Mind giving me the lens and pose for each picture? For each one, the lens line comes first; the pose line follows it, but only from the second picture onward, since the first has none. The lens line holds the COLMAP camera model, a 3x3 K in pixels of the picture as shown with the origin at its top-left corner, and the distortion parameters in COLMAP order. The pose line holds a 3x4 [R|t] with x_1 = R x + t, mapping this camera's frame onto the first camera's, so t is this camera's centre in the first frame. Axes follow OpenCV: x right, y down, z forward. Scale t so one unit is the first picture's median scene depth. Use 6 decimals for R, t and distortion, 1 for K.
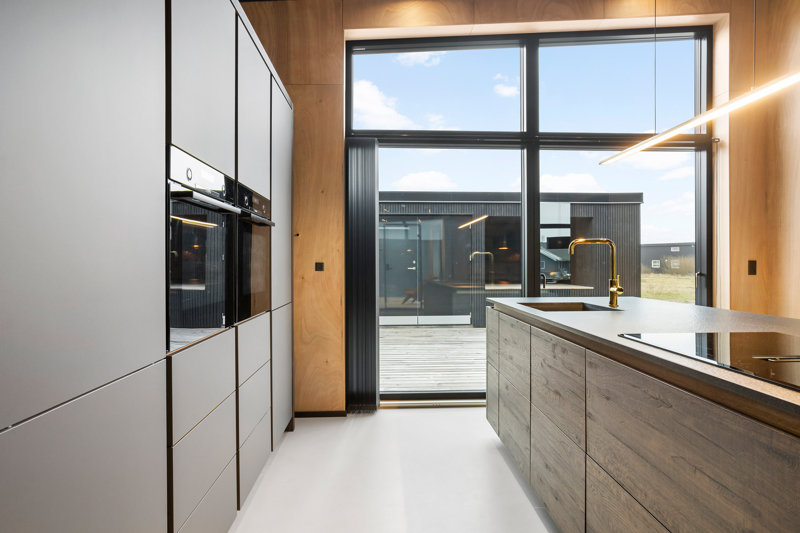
lens RADIAL K [[480.8, 0, 398.3], [0, 480.8, 264.3], [0, 0, 1]] dist [-0.001062, 0.005907]
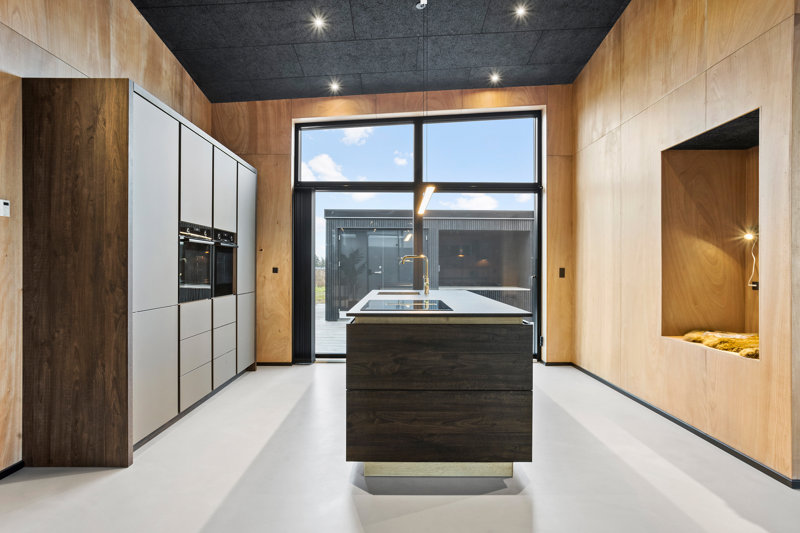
lens RADIAL K [[491.7, 0, 400.5], [0, 491.7, 267.8], [0, 0, 1]] dist [0.017228, 0.005743]
pose [[0.999619, 0.006939, -0.026697, 0.284910], [-0.007010, 0.999972, -0.002568, -0.001758], [0.026679, 0.002754, 0.999640, -0.590421]]
